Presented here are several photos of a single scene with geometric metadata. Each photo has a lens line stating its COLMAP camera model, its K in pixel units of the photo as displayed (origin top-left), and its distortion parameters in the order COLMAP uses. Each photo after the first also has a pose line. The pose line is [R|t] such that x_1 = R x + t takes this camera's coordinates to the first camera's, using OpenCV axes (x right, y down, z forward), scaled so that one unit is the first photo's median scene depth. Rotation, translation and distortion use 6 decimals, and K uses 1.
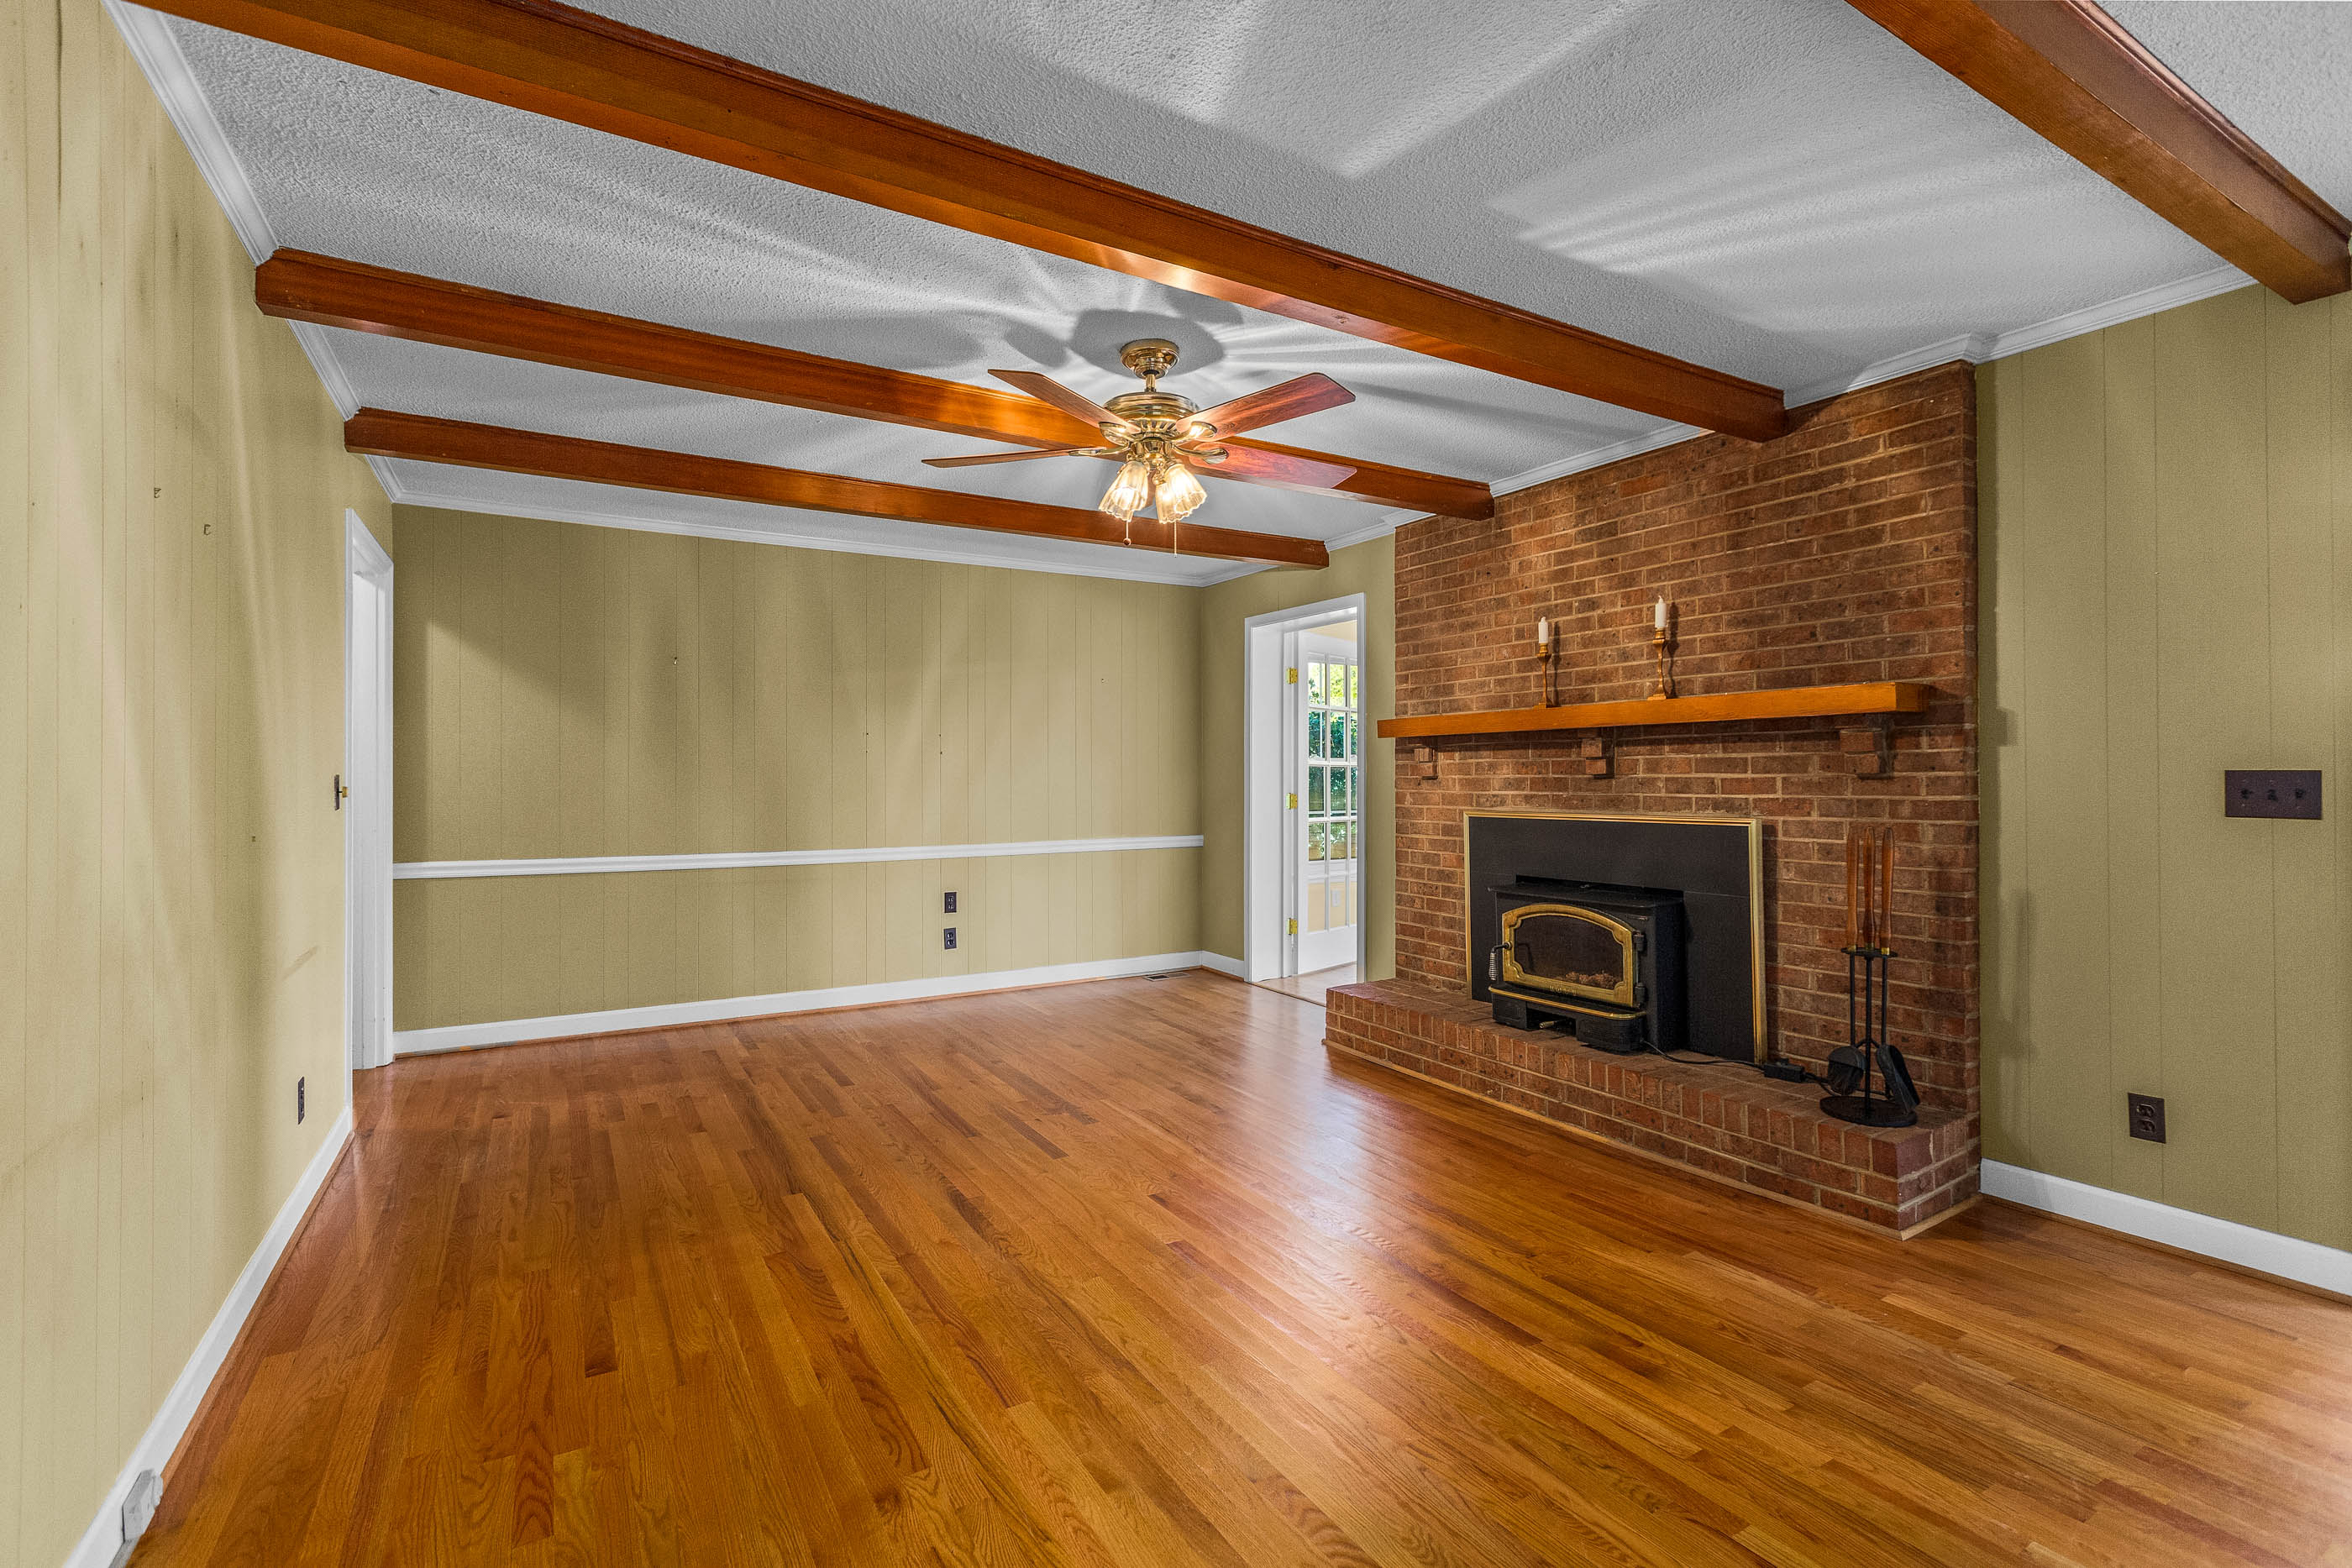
lens RADIAL K [[1058.5, 0, 1163.2], [0, 1058.5, 777.2], [0, 0, 1]] dist [-0.000069, 0.000286]
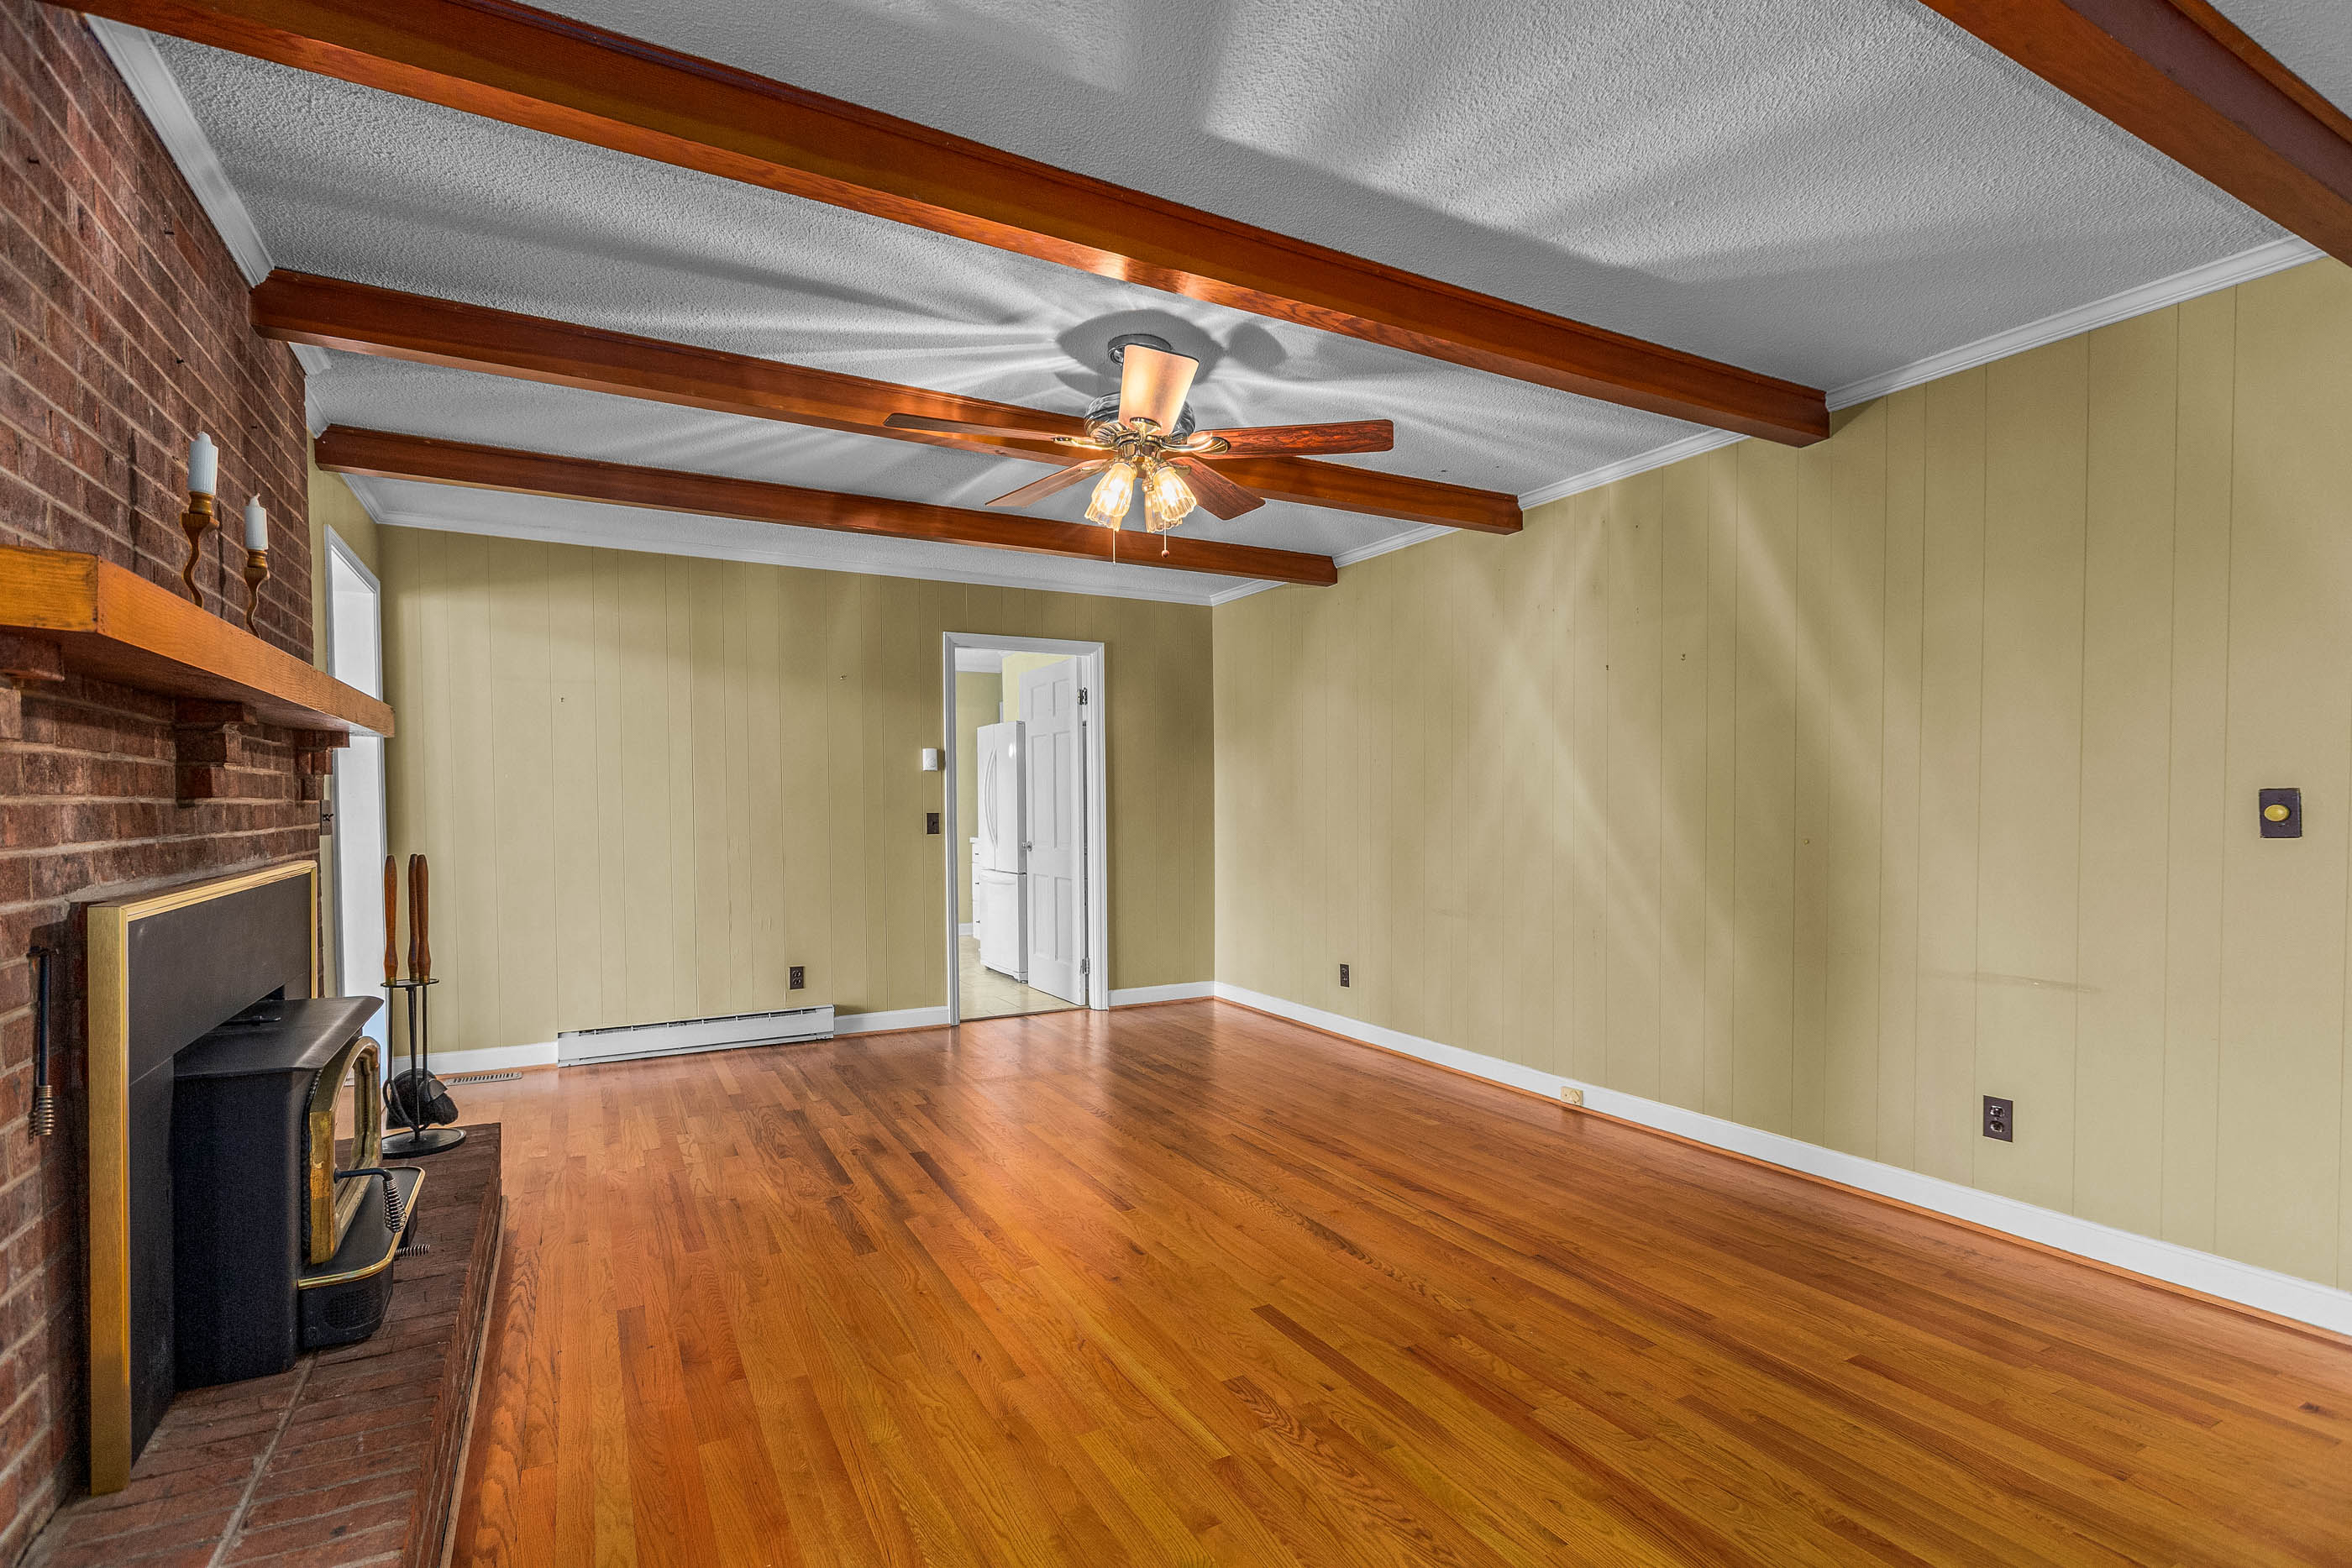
lens RADIAL K [[1074.0, 0, 1170.0], [0, 1074.0, 838.5], [0, 0, 1]] dist [0.002259, 0.000612]
pose [[-0.999622, 0.005767, 0.026872, -0.050131], [0.006645, 0.999443, 0.032699, 0.003656], [-0.026669, 0.032865, -0.999104, 1.576519]]
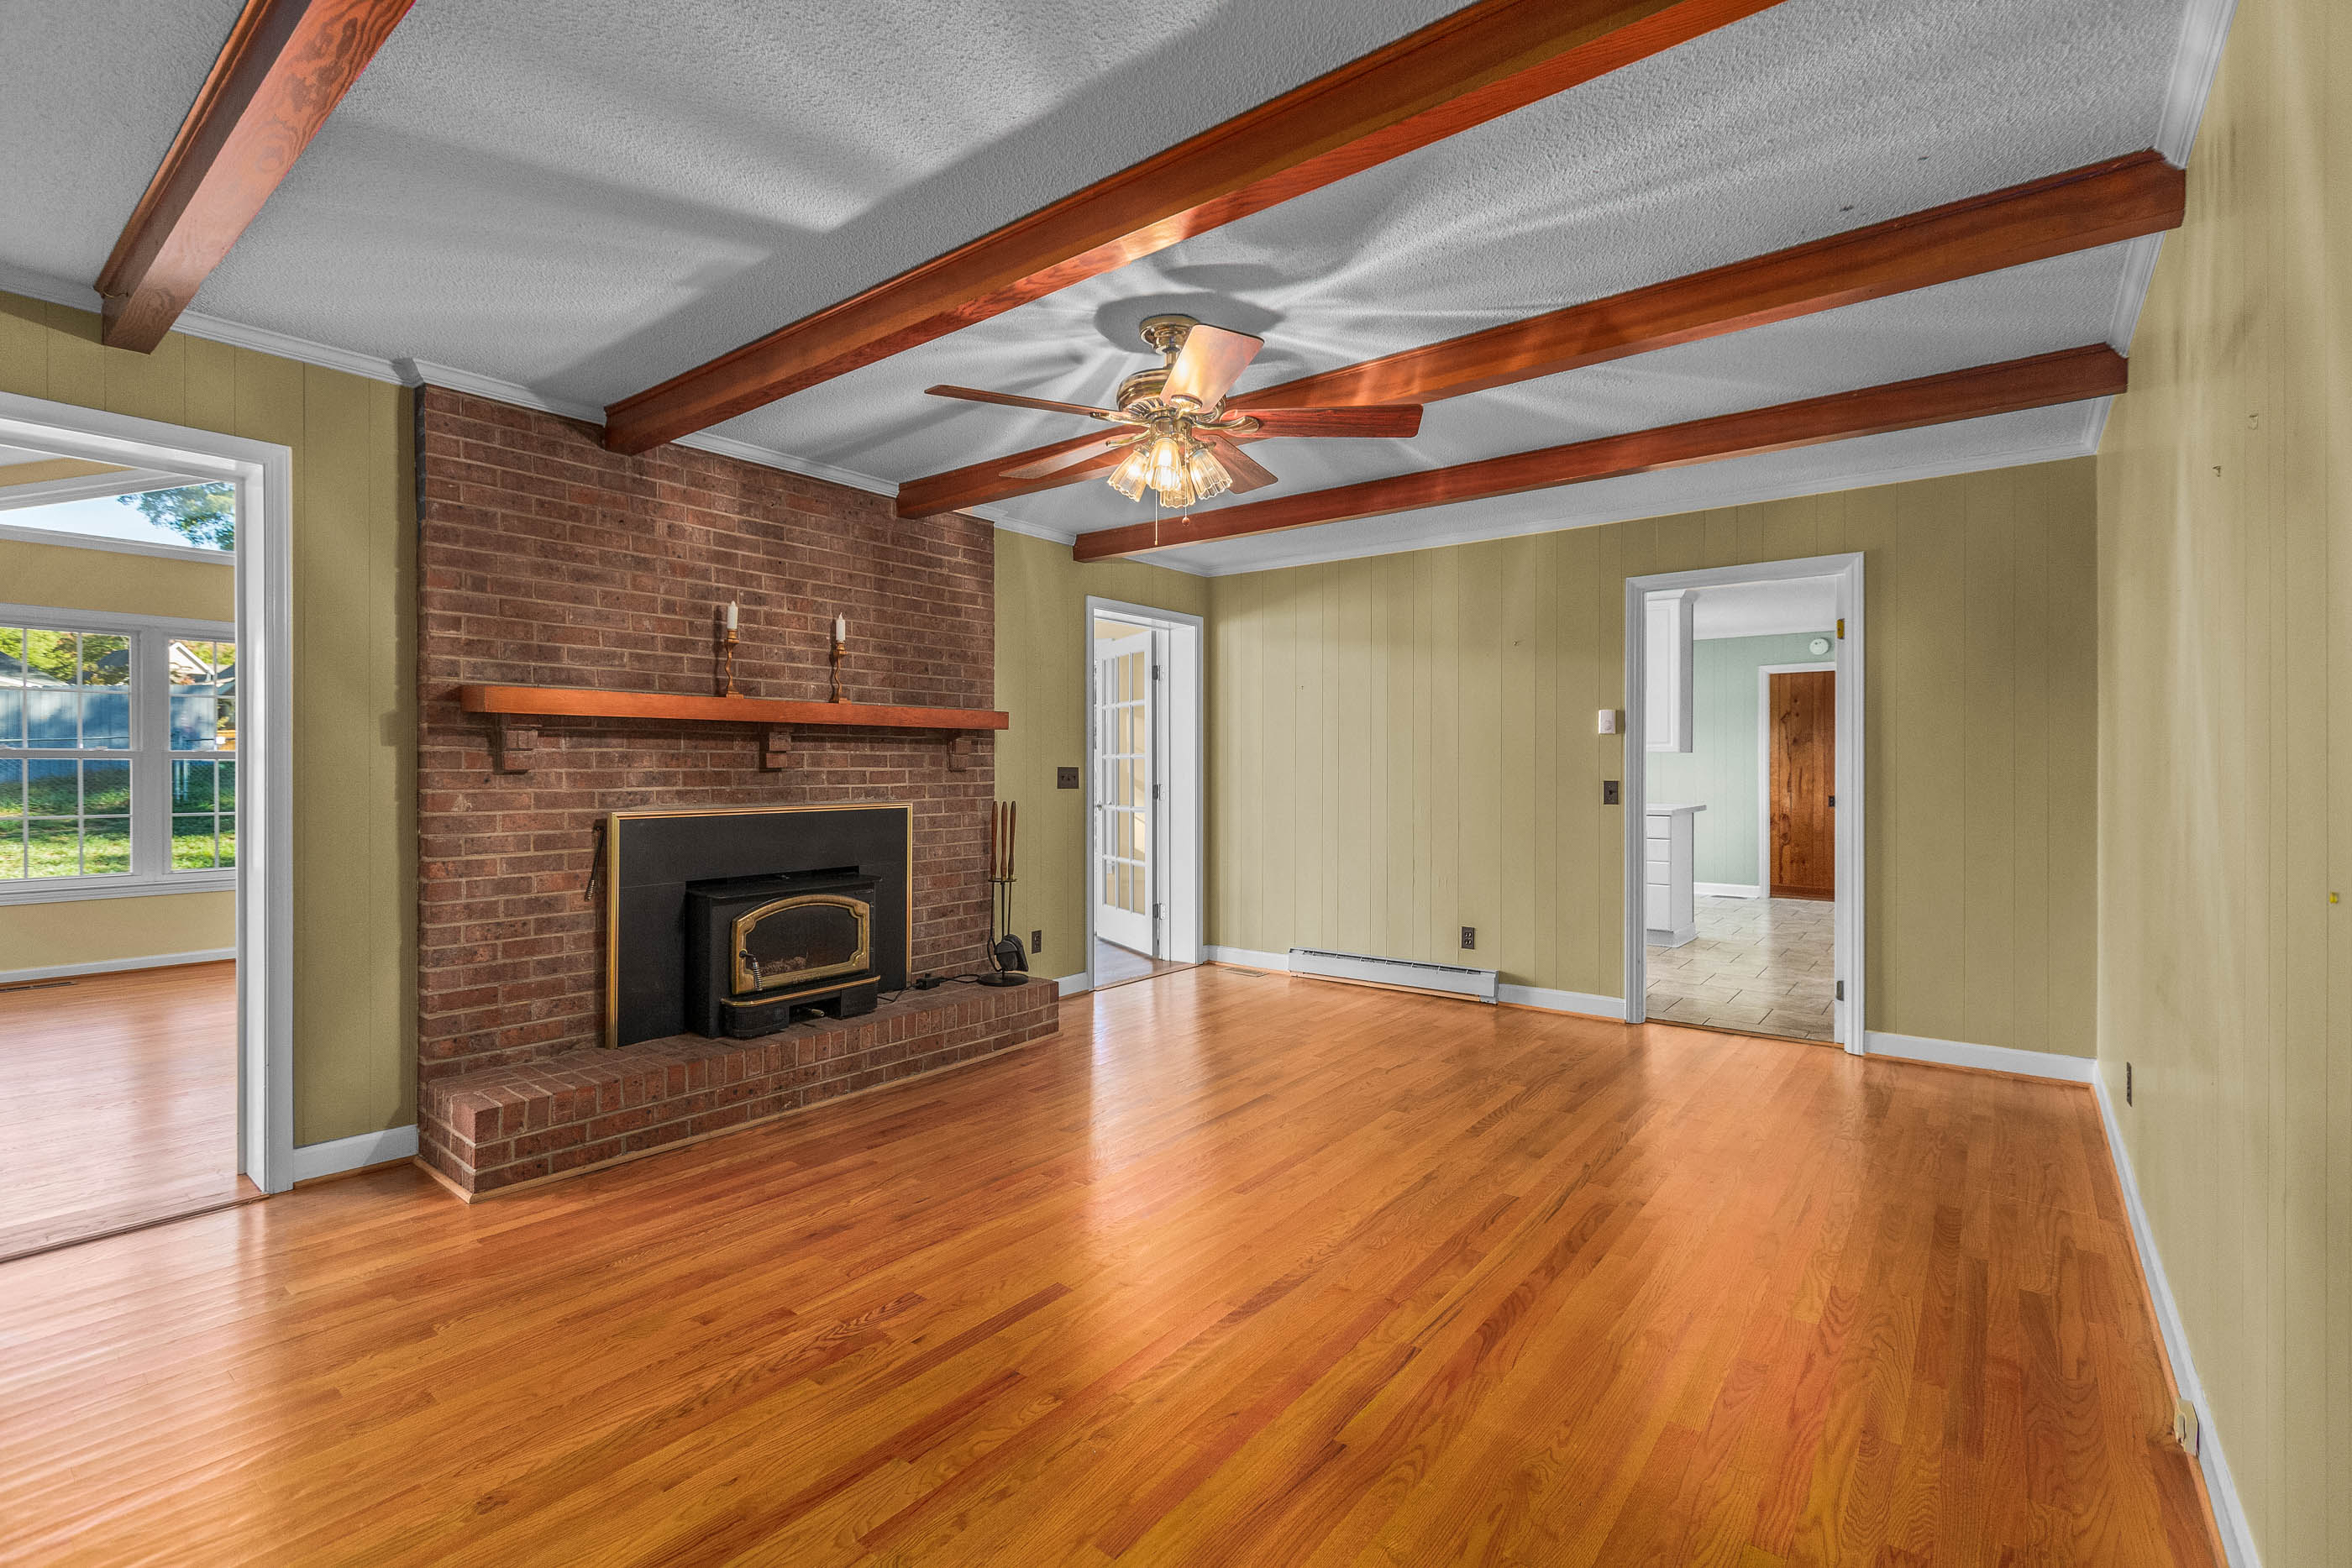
lens RADIAL K [[1058.5, 0, 1163.2], [0, 1058.5, 777.2], [0, 0, 1]] dist [-0.000069, 0.000286]
pose [[-0.365245, -0.005080, 0.930898, -0.725117], [0.001868, 0.999979, 0.006190, 0.000892], [-0.930910, 0.004000, -0.365228, 1.086206]]
